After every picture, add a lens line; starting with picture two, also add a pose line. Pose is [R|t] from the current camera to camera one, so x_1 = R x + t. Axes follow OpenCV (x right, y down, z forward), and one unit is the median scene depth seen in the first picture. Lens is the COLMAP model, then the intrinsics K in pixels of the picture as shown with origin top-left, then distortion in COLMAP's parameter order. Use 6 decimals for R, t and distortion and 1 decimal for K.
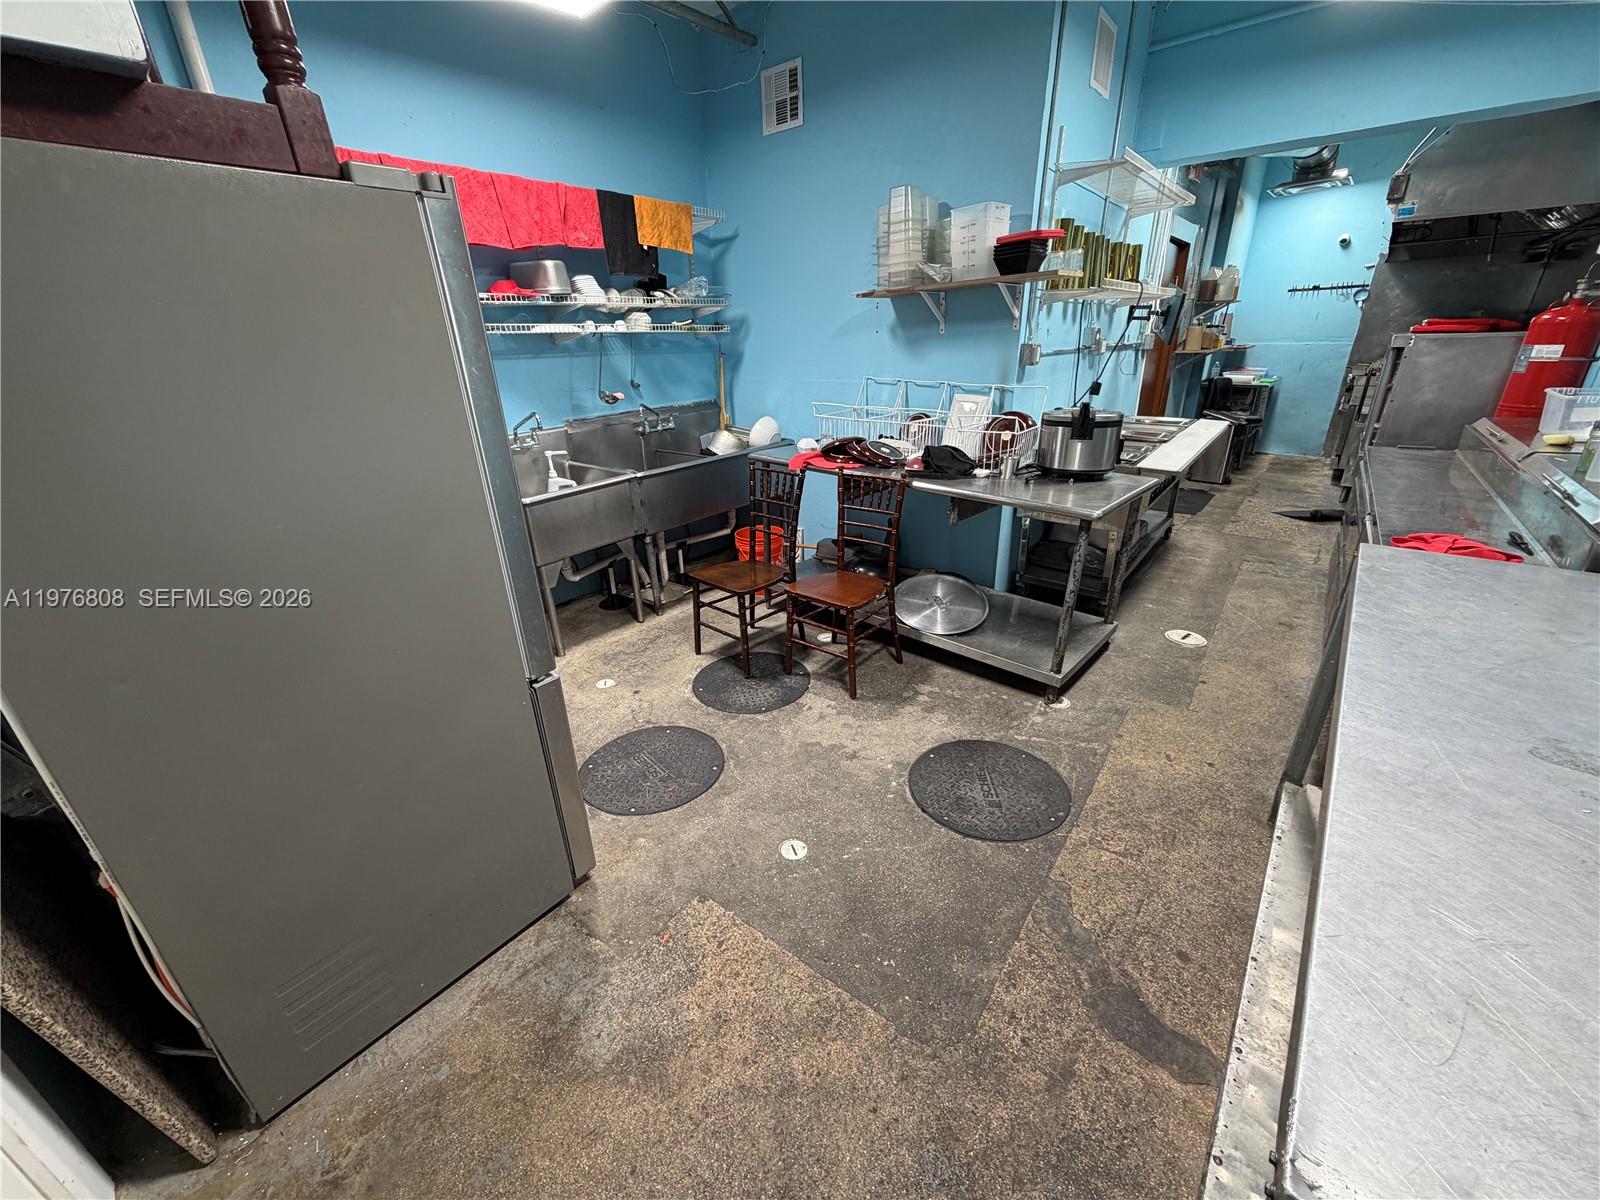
lens RADIAL K [[631.7, 0, 794.5], [0, 631.7, 602.2], [0, 0, 1]] dist [-0.001117, 0.000249]
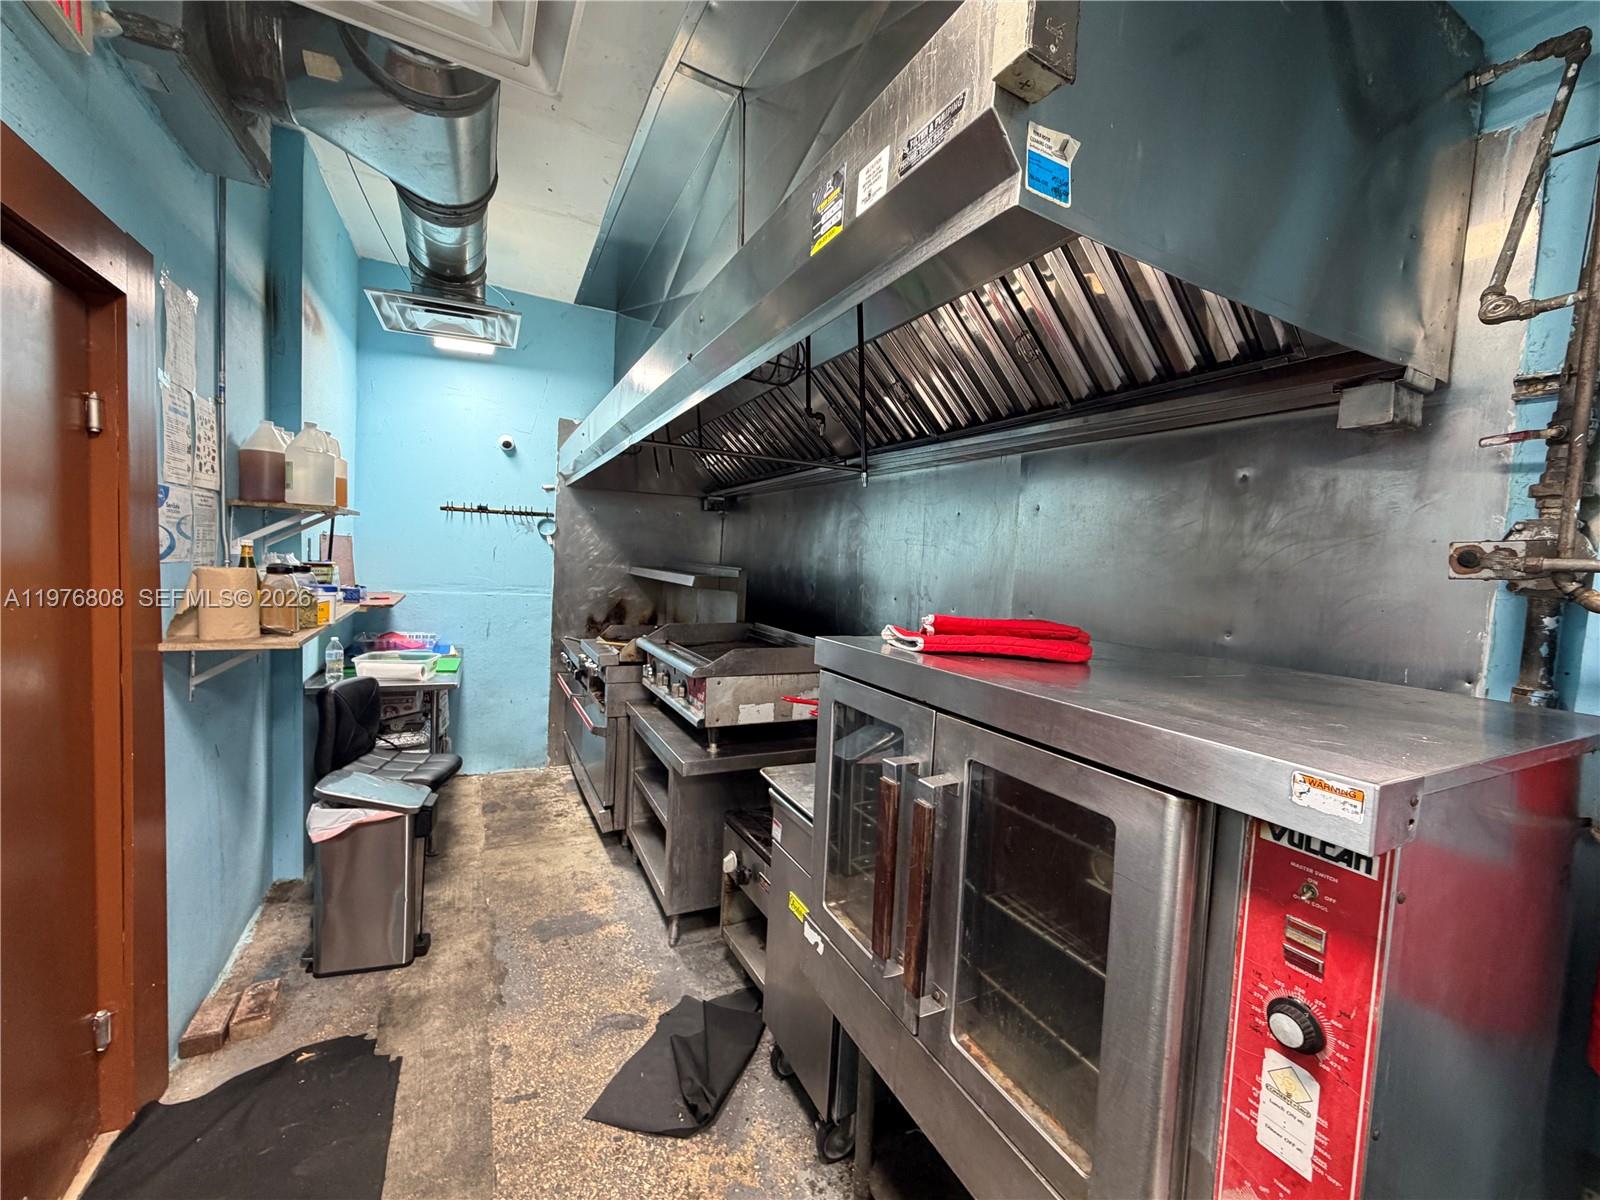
lens RADIAL K [[631.7, 0, 797.5], [0, 631.7, 598.9], [0, 0, 1]] dist [-0.001117, 0.000249]
pose [[0.387723, -0.002809, 0.921772, 0.328945], [0.296466, 0.947243, -0.121815, -0.216326], [-0.872799, 0.320505, 0.368101, 0.462117]]
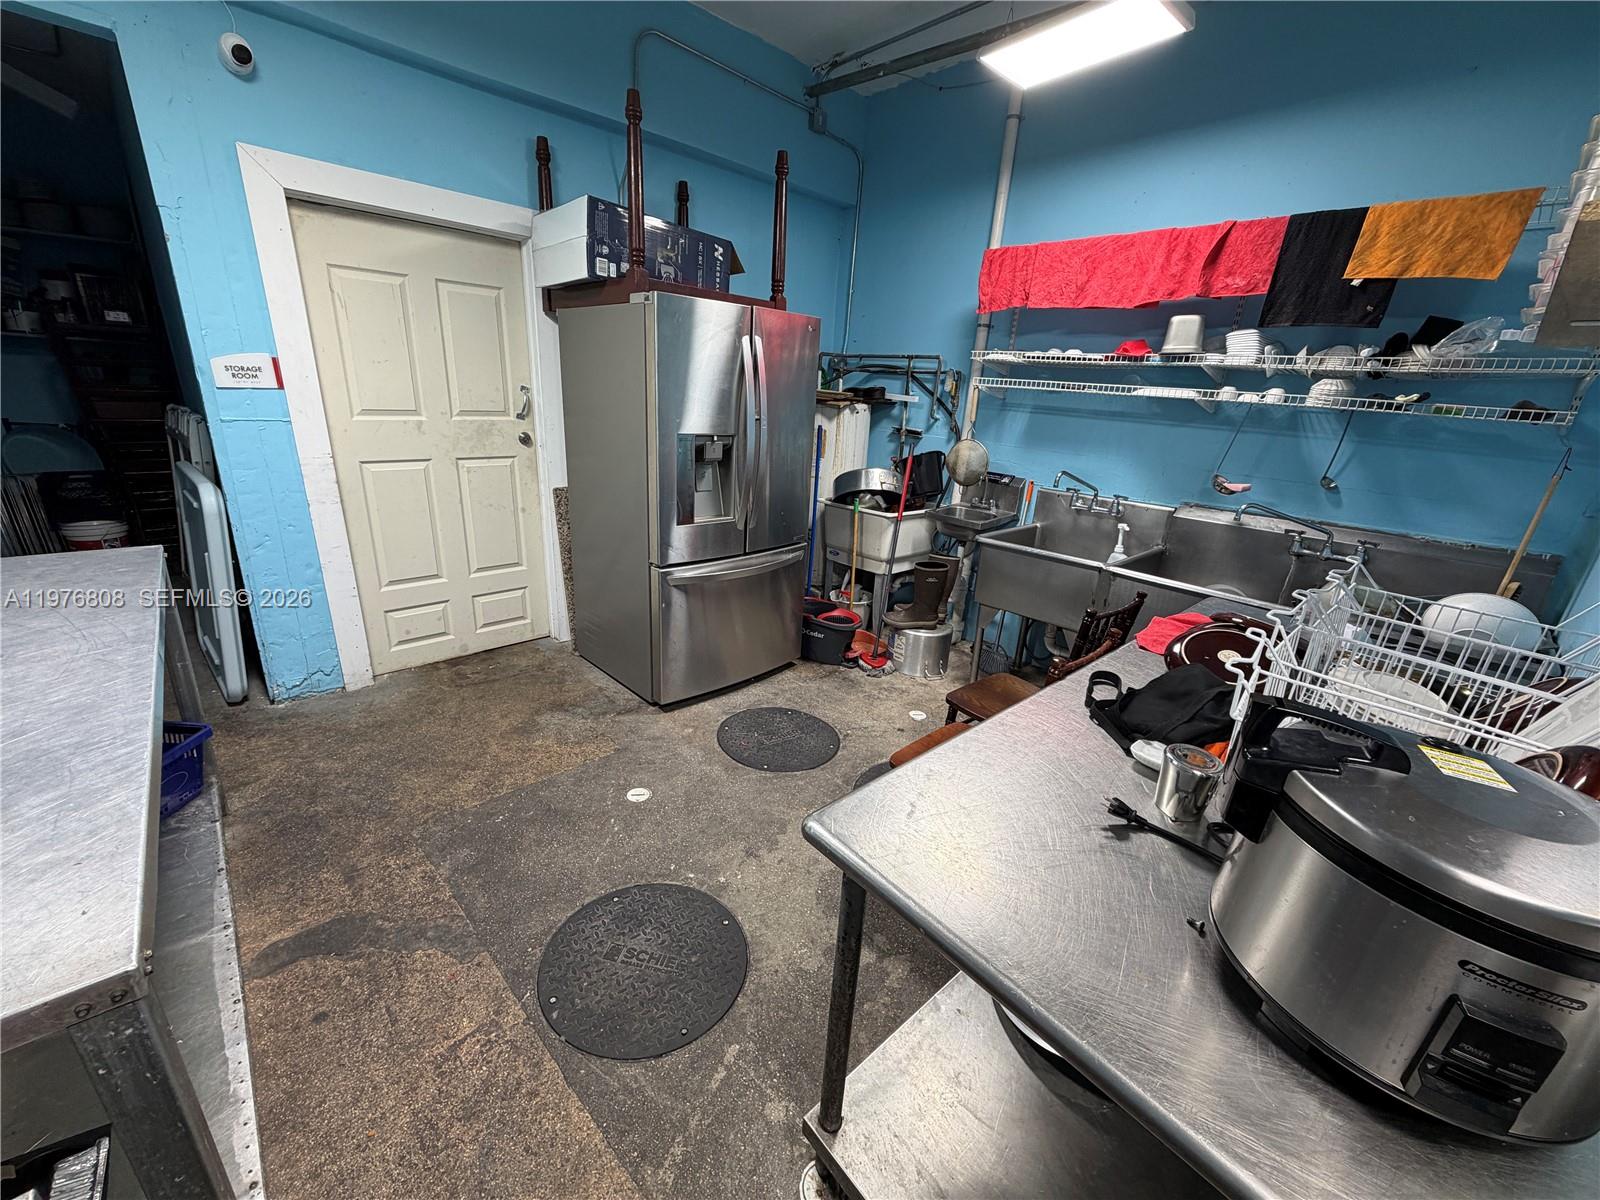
lens RADIAL K [[631.7, 0, 795.1], [0, 631.7, 604.4], [0, 0, 1]] dist [-0.001117, 0.000249]
pose [[-0.125246, 0.346088, -0.929805, 0.998113], [-0.439378, 0.820920, 0.364744, -0.494238], [0.889528, 0.454218, 0.049246, 1.097304]]
